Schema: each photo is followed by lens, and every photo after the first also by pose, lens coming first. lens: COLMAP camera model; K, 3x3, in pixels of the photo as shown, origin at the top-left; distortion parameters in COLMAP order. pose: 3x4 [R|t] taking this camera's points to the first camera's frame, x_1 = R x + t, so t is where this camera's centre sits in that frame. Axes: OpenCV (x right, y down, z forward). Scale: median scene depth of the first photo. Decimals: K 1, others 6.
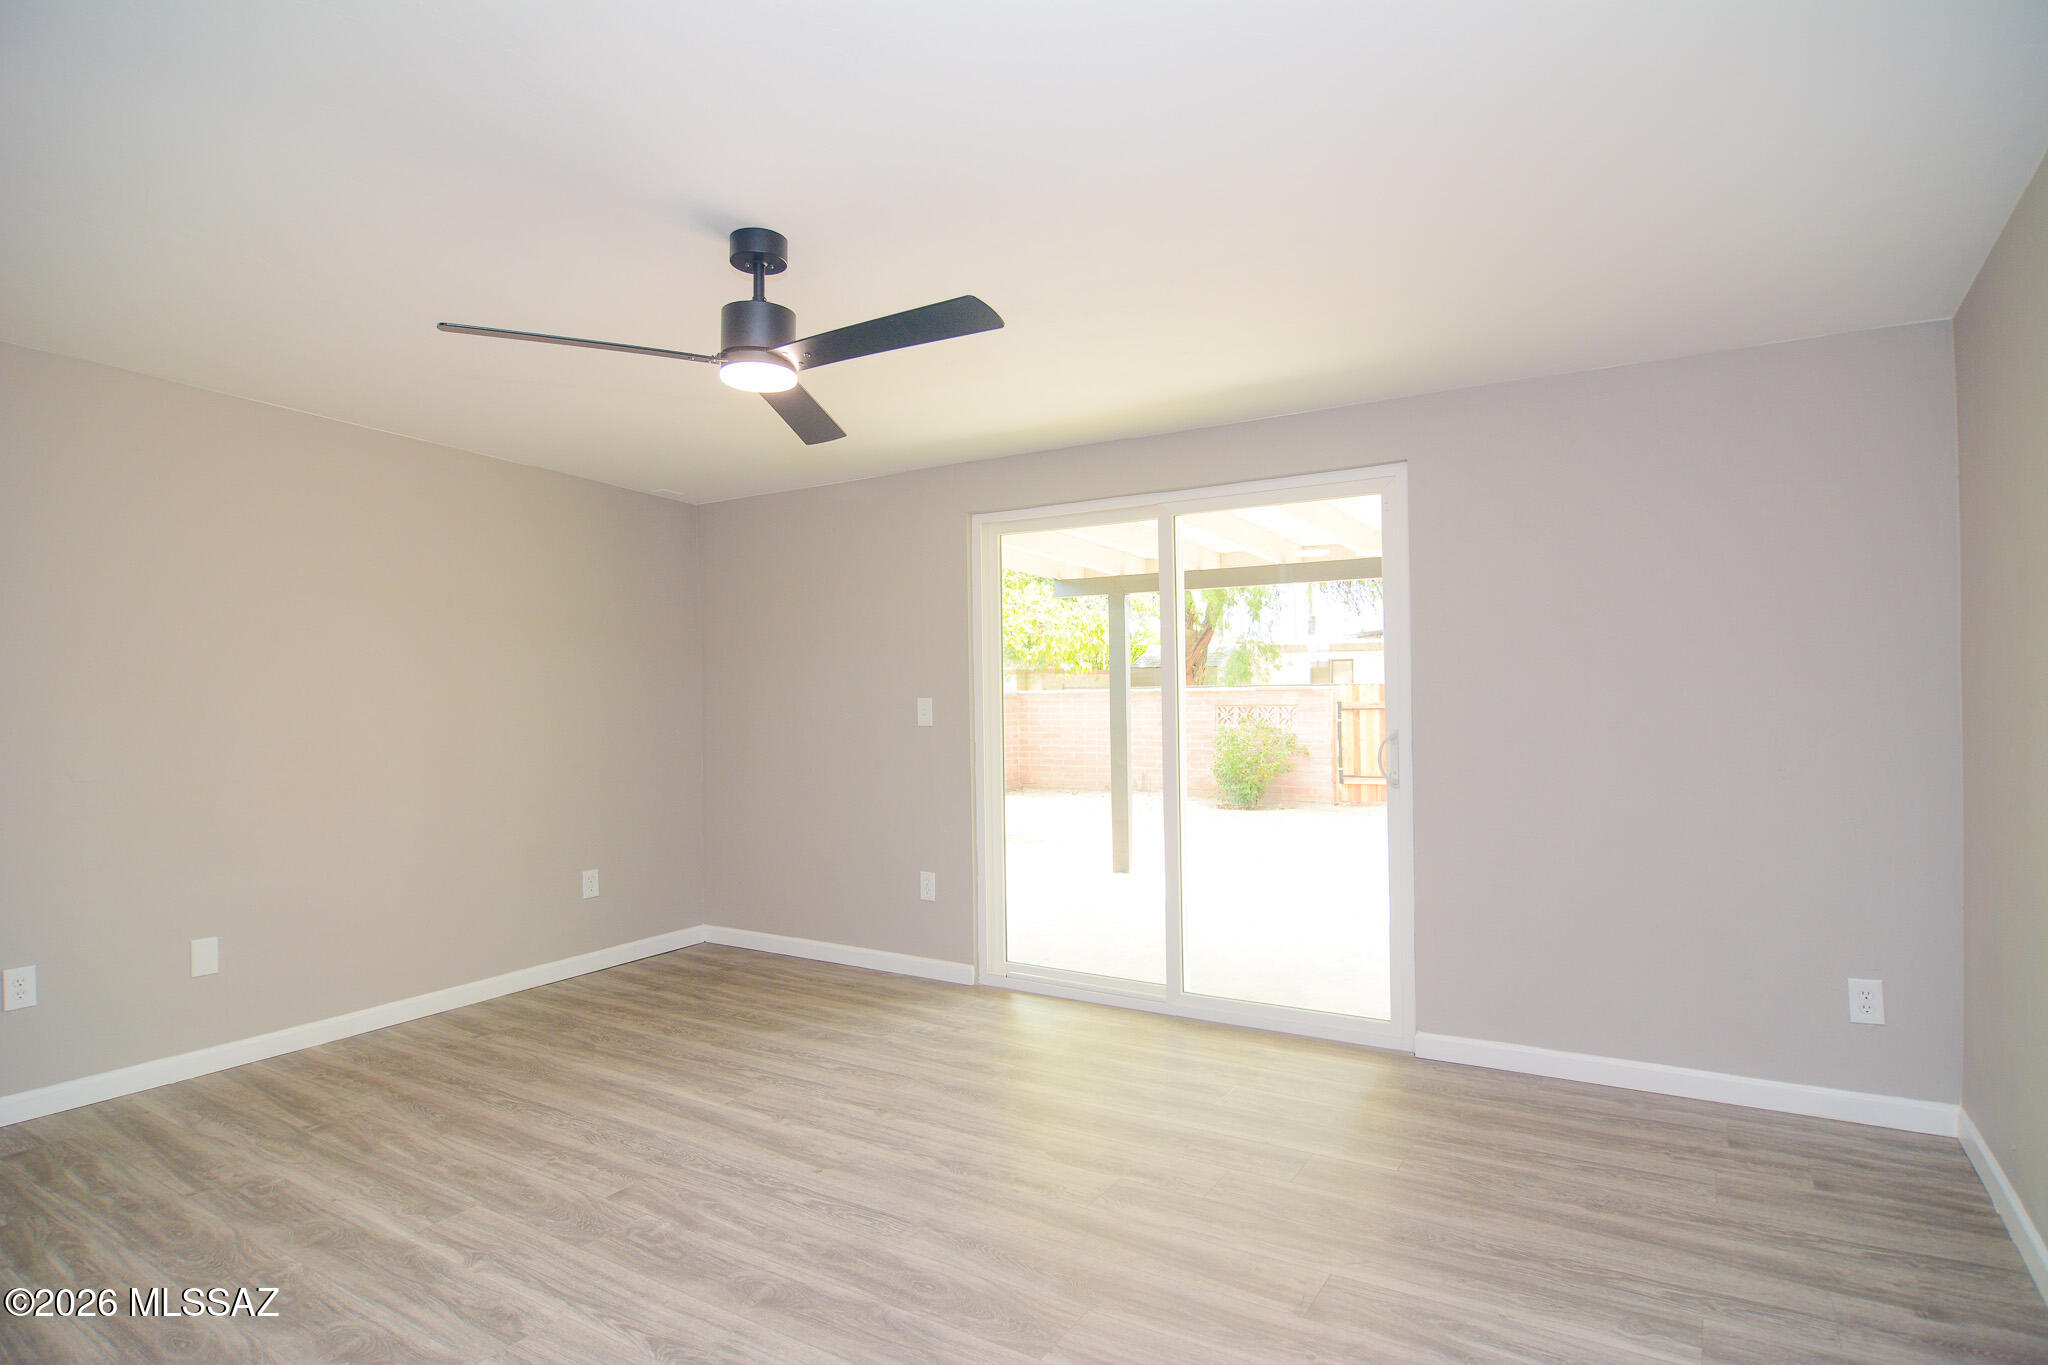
lens RADIAL K [[1096.8, 0, 1051.5], [0, 1096.8, 676.7], [0, 0, 1]] dist [-0.013955, -0.004647]
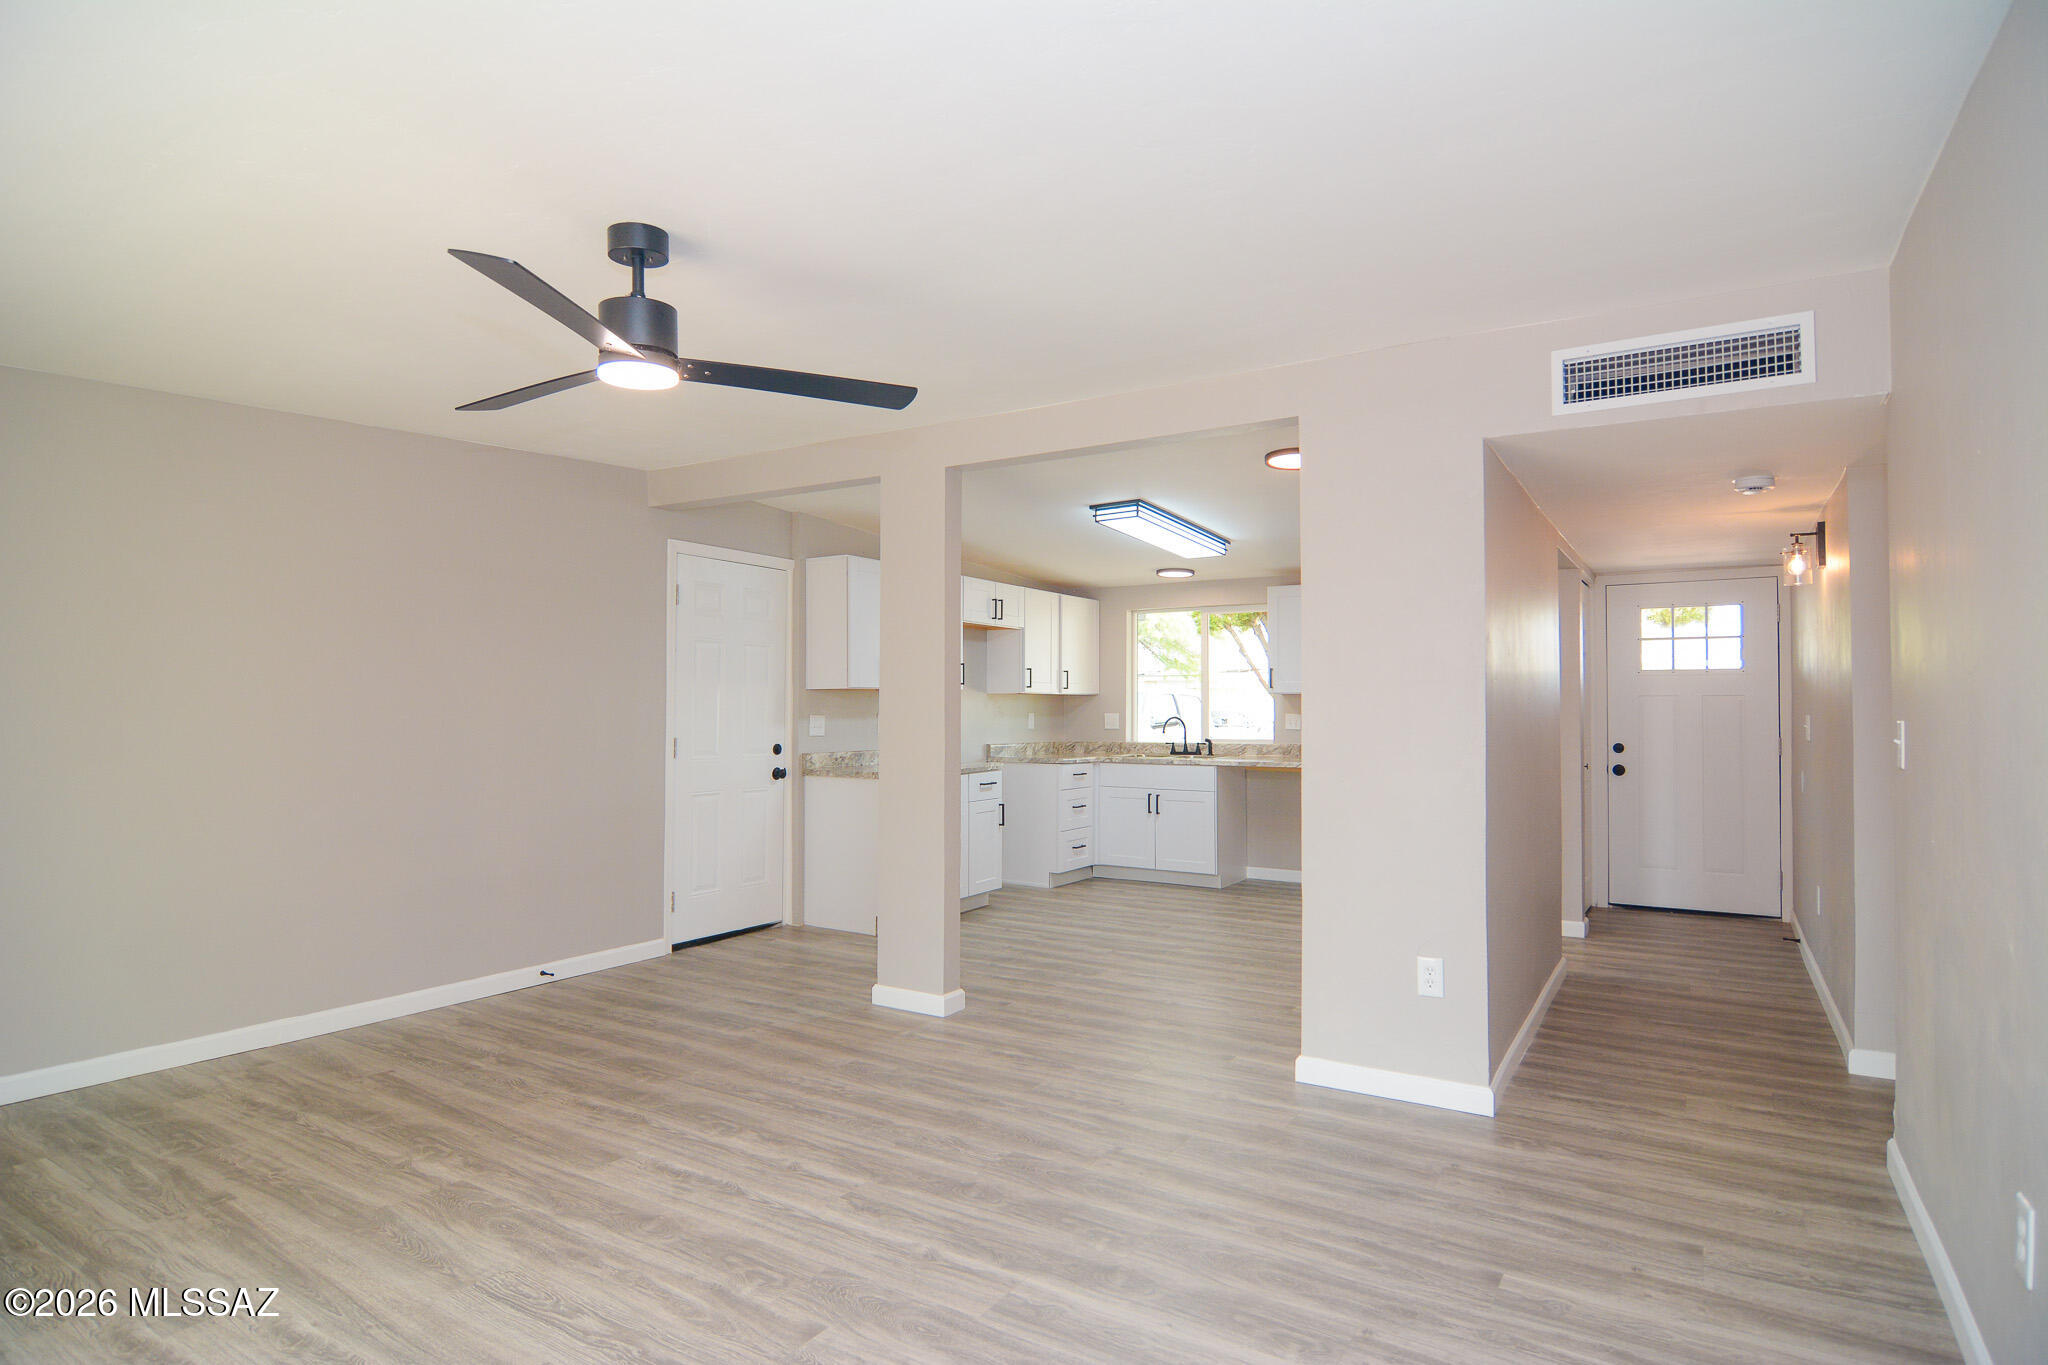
lens RADIAL K [[1096.8, 0, 1029.9], [0, 1096.8, 687.2], [0, 0, 1]] dist [-0.013955, -0.004647]
pose [[-0.999827, 0.014214, 0.011960, -0.516285], [0.013805, 0.999338, -0.033662, 0.036367], [-0.012430, -0.033491, -0.999362, 1.629352]]
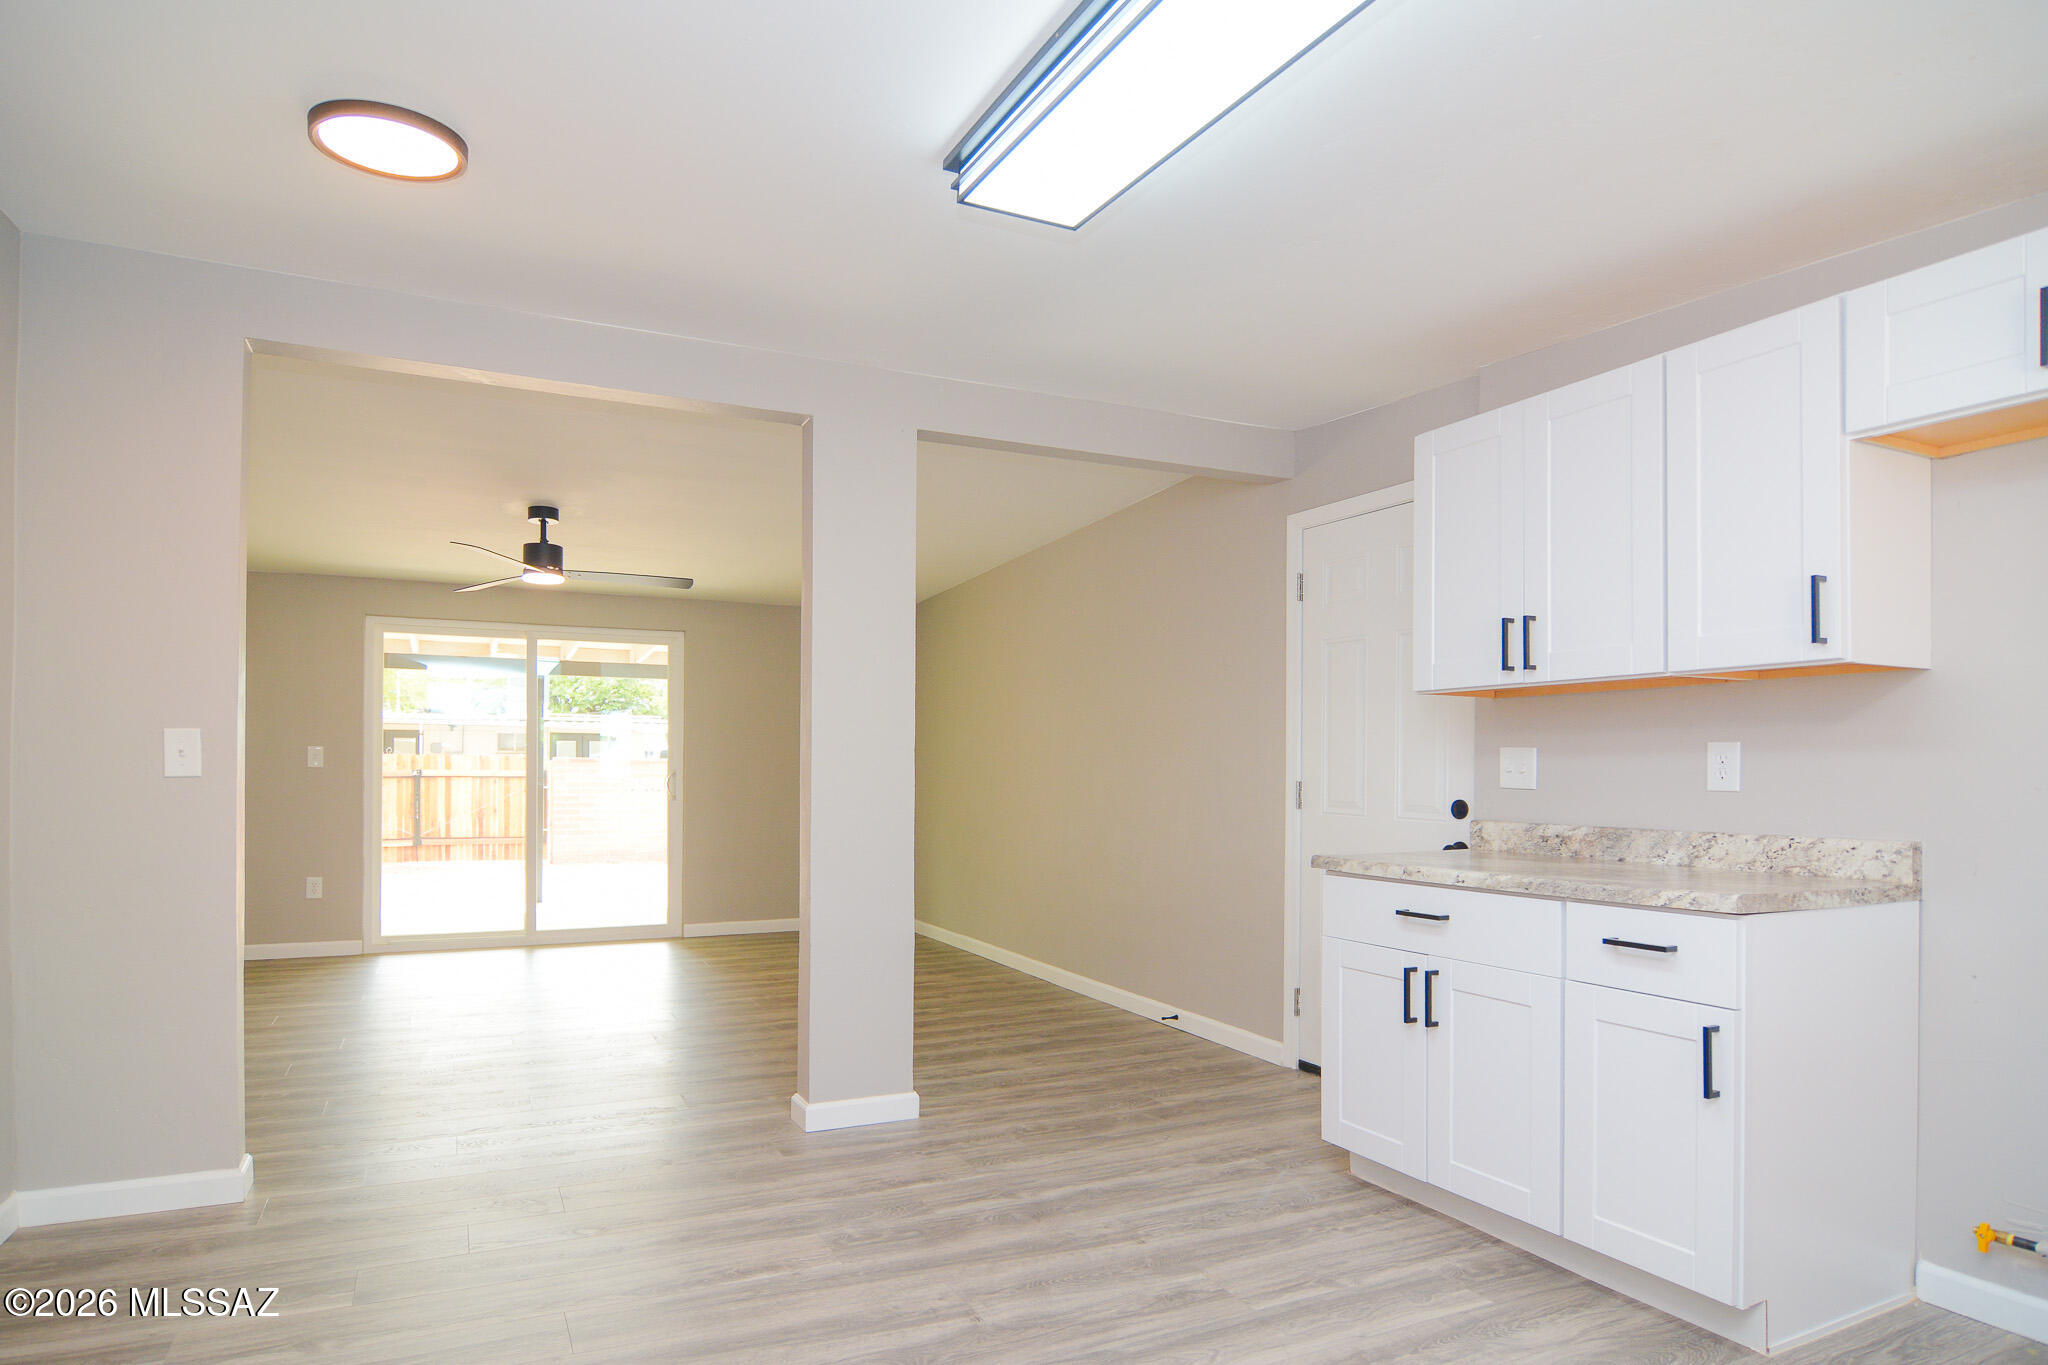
lens RADIAL K [[1115.8, 0, 998.0], [0, 1115.8, 775.7], [0, 0, 1]] dist [-0.016768, -0.004242]
pose [[0.538977, 0.012145, 0.842233, -1.262529], [-0.025159, 0.999682, 0.001685, 0.052138], [-0.841945, -0.022098, 0.539111, -0.647397]]
